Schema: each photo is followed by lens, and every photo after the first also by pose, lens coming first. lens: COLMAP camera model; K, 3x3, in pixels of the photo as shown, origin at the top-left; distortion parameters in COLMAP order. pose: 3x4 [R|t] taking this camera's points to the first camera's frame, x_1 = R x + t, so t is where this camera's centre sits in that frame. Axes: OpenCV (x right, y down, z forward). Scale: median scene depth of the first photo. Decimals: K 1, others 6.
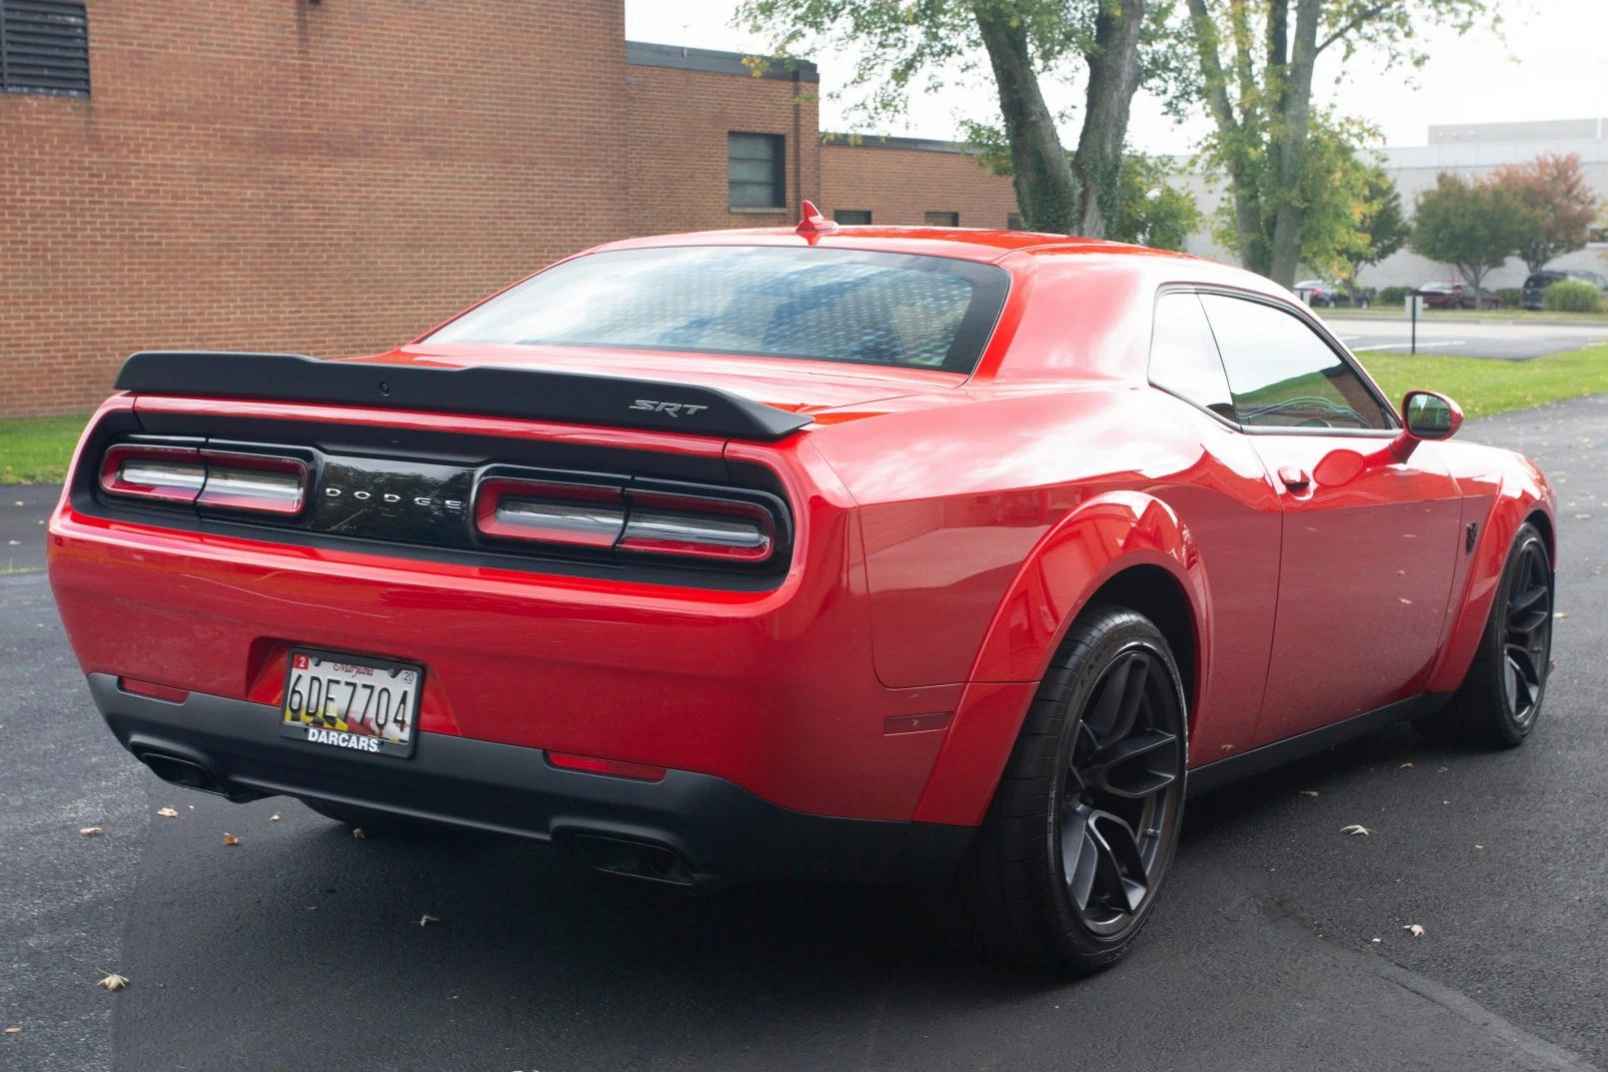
lens RADIAL K [[2230.9, 0, 878.9], [0, 2230.9, 534.3], [0, 0, 1]] dist [0.010612, 0.136937]
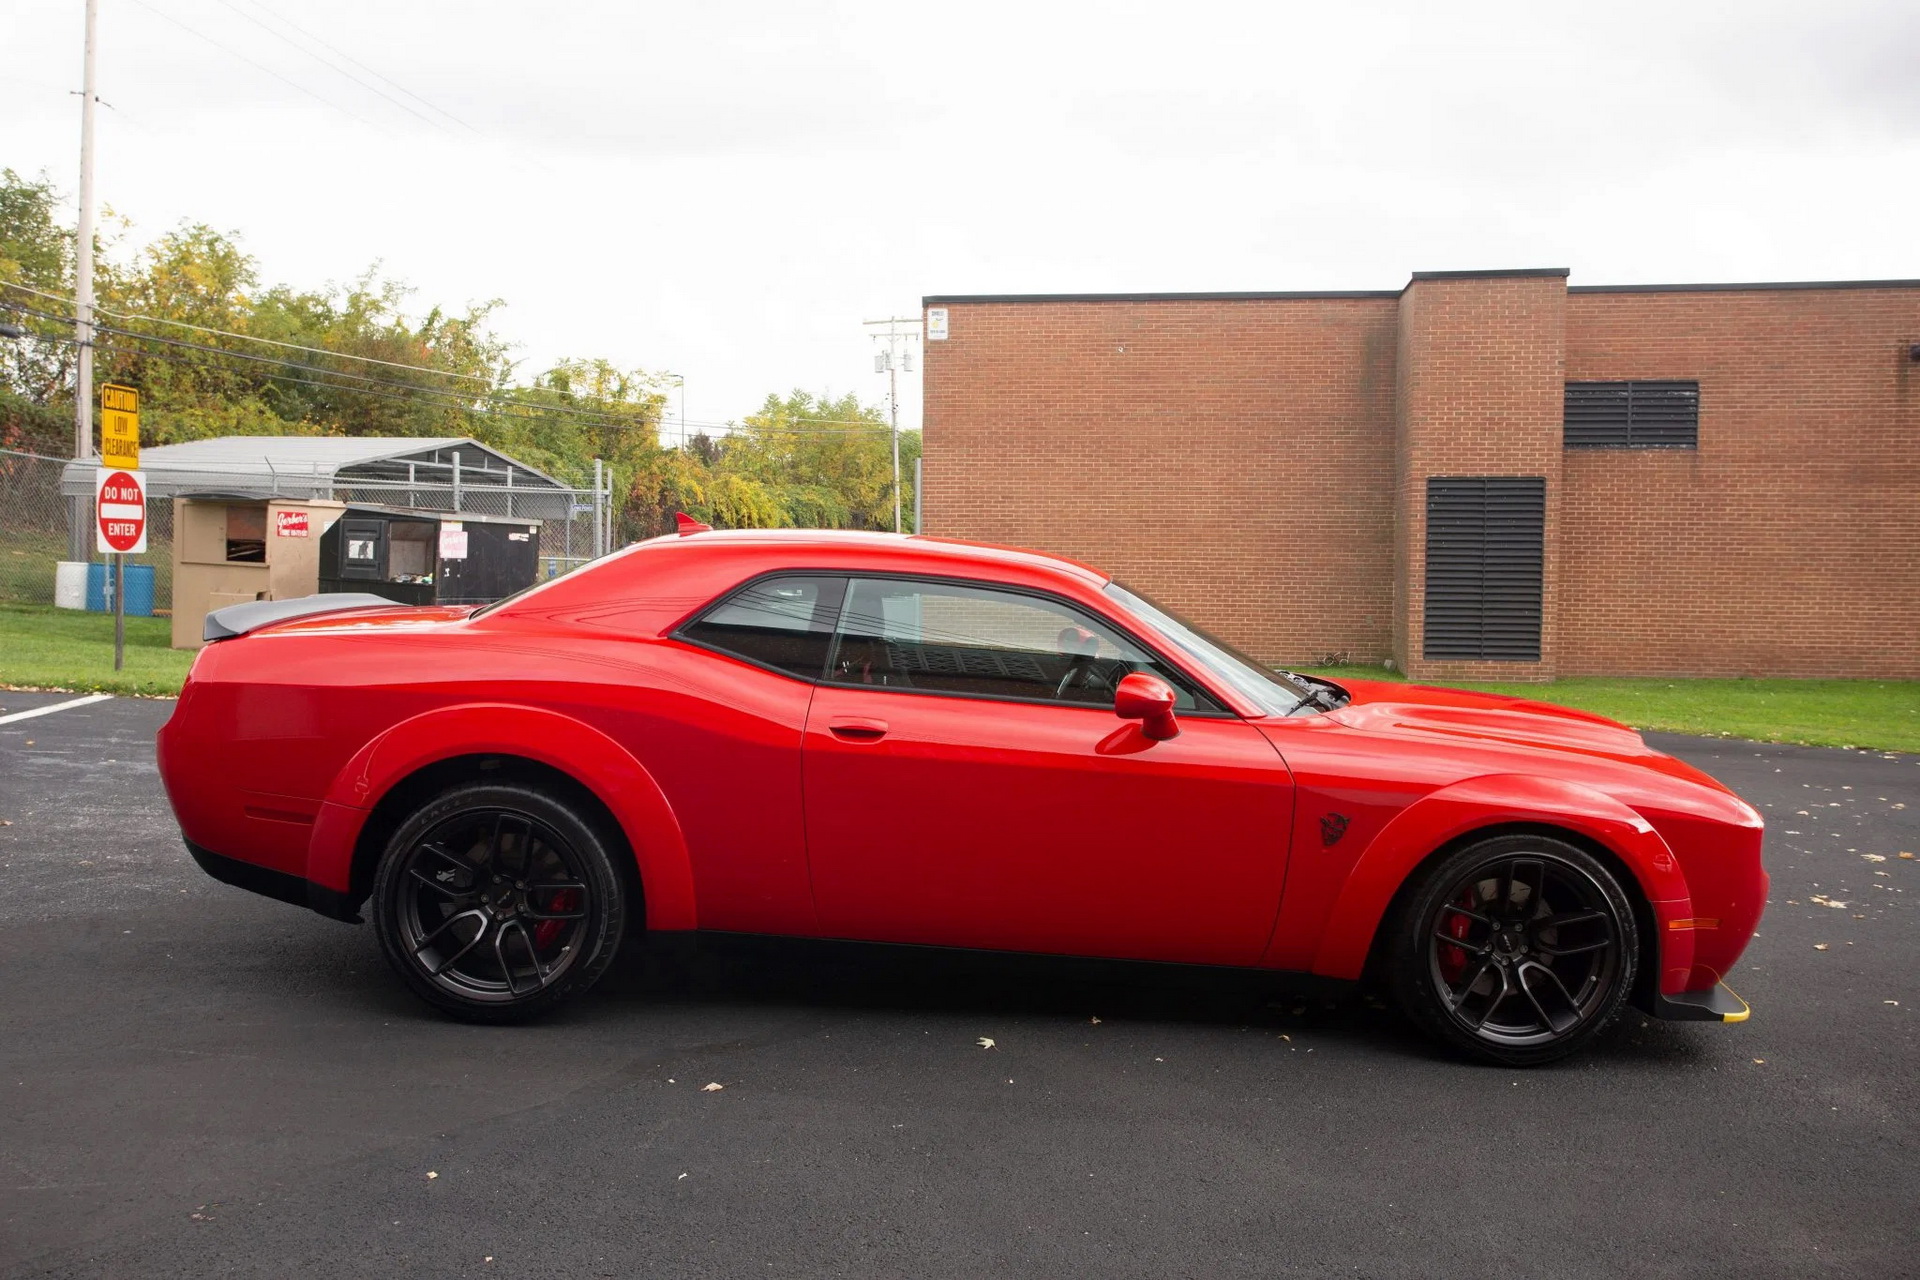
lens RADIAL K [[1547.9, 0, 960.0], [0, 1547.9, 640.0], [0, 0, 1]] dist [-0.033571, 0.091211]
pose [[0.536990, 0.051781, -0.841998, 0.160648], [-0.114741, 0.993322, -0.012090, -0.011825], [0.835749, 0.103104, 0.539345, 0.098170]]
